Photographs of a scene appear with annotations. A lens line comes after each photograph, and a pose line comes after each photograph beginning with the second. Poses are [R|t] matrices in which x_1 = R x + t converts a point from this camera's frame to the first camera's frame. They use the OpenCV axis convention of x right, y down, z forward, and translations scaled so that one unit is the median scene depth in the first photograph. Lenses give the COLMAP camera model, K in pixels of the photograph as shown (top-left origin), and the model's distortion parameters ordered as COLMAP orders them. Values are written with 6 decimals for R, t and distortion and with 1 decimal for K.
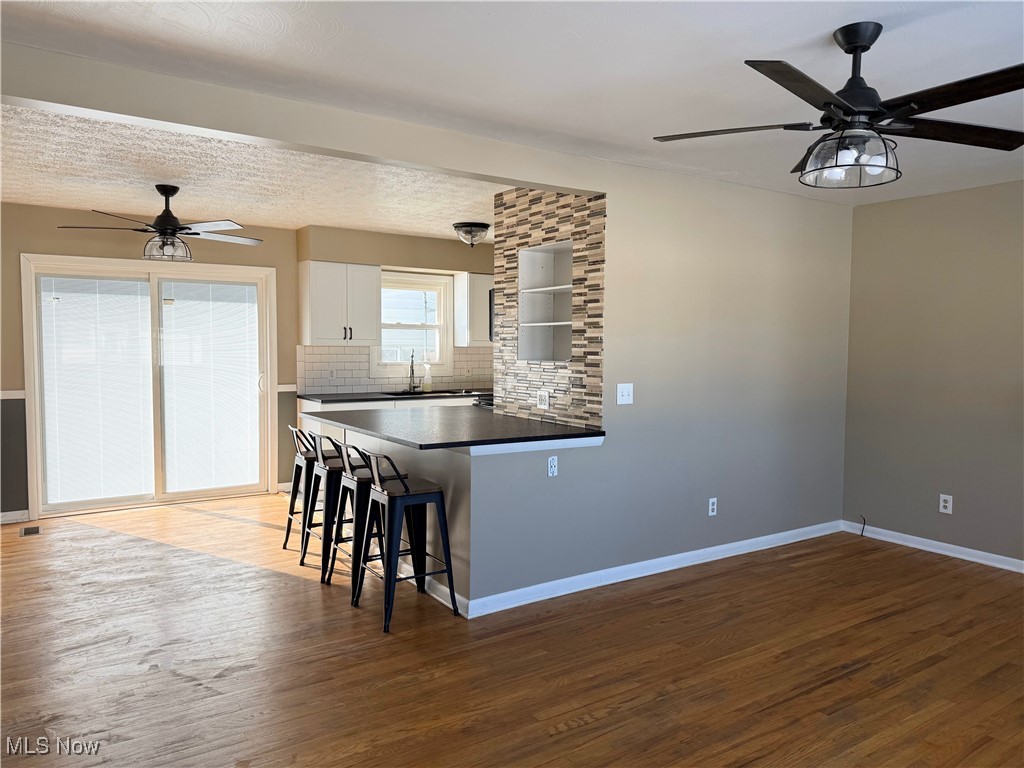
lens RADIAL K [[720.8, 0, 512.0], [0, 720.8, 384.0], [0, 0, 1]] dist [0.036634, -0.049611]
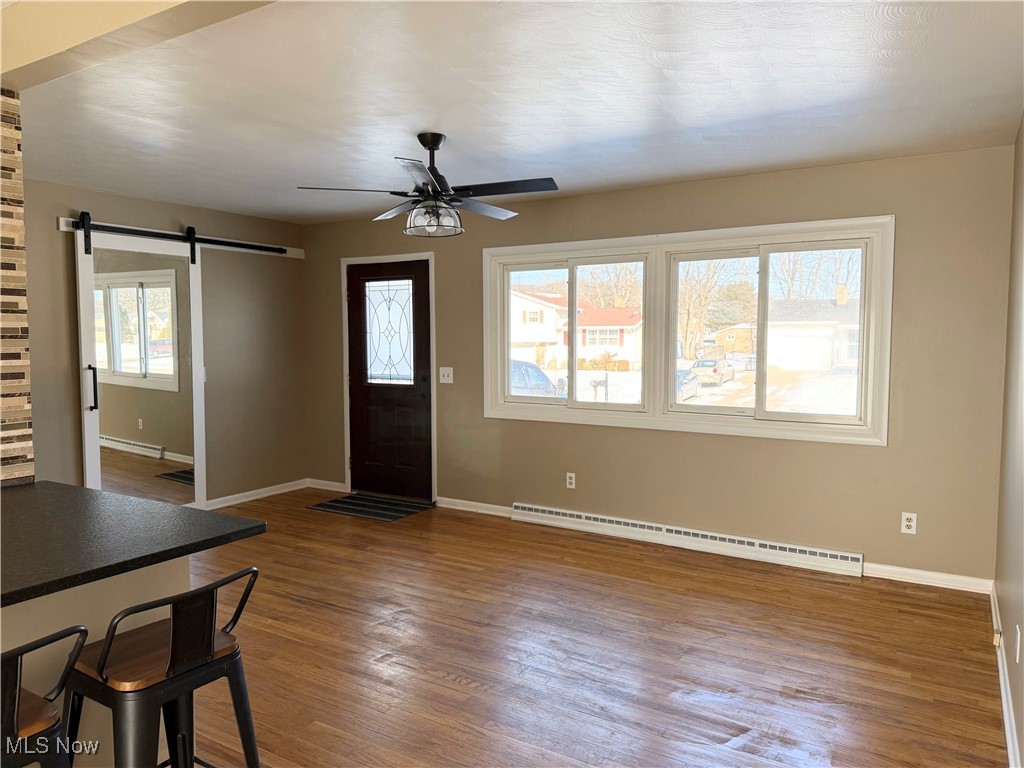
lens RADIAL K [[720.8, 0, 512.0], [0, 720.8, 384.0], [0, 0, 1]] dist [0.036634, -0.049611]
pose [[-0.408584, -0.063324, 0.910521, -0.654263], [0.063866, 0.993162, 0.097730, -0.056485], [-0.910483, 0.098082, -0.401746, 0.957256]]
